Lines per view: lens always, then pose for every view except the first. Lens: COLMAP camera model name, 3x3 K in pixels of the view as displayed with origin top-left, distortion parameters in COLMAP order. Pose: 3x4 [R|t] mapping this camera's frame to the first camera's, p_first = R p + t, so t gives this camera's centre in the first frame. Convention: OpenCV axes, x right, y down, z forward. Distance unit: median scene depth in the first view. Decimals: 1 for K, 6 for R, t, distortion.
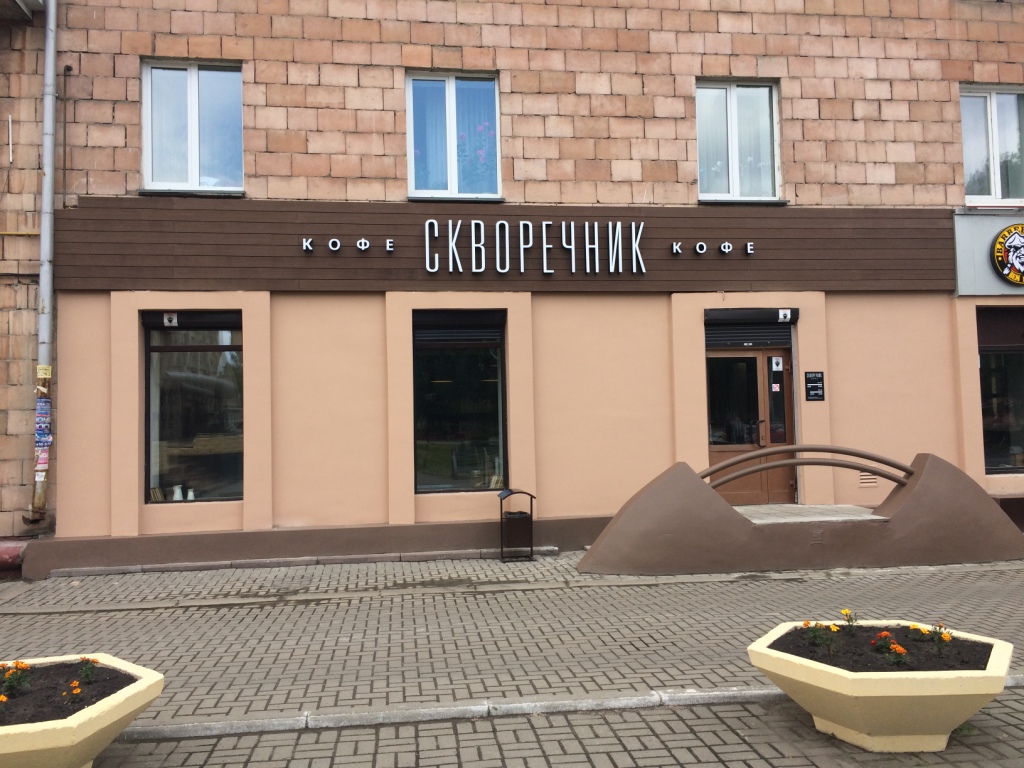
lens RADIAL K [[839.7, 0, 509.2], [0, 839.7, 386.5], [0, 0, 1]] dist [0.088594, -0.116249]
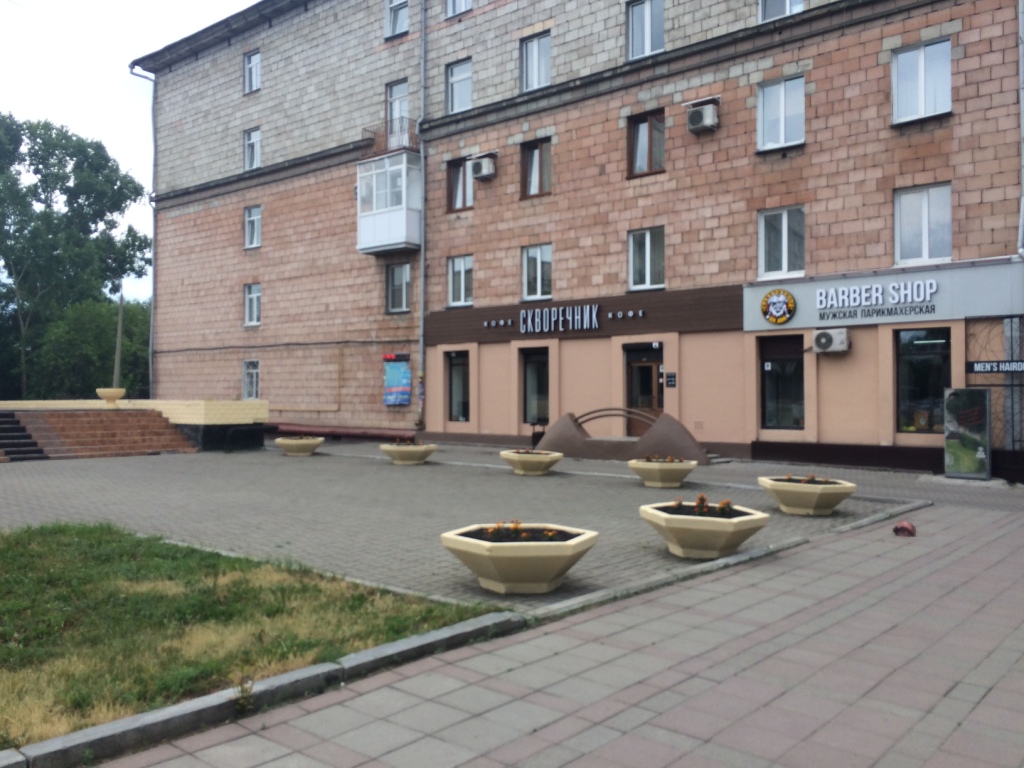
lens RADIAL K [[837.4, 0, 520.8], [0, 837.4, 383.3], [0, 0, 1]] dist [0.056838, -0.000355]
pose [[0.682758, 0.012285, -0.730542, 1.591312], [0.019977, 0.999171, 0.035473, -0.071388], [0.730372, -0.038813, 0.681946, -0.625148]]
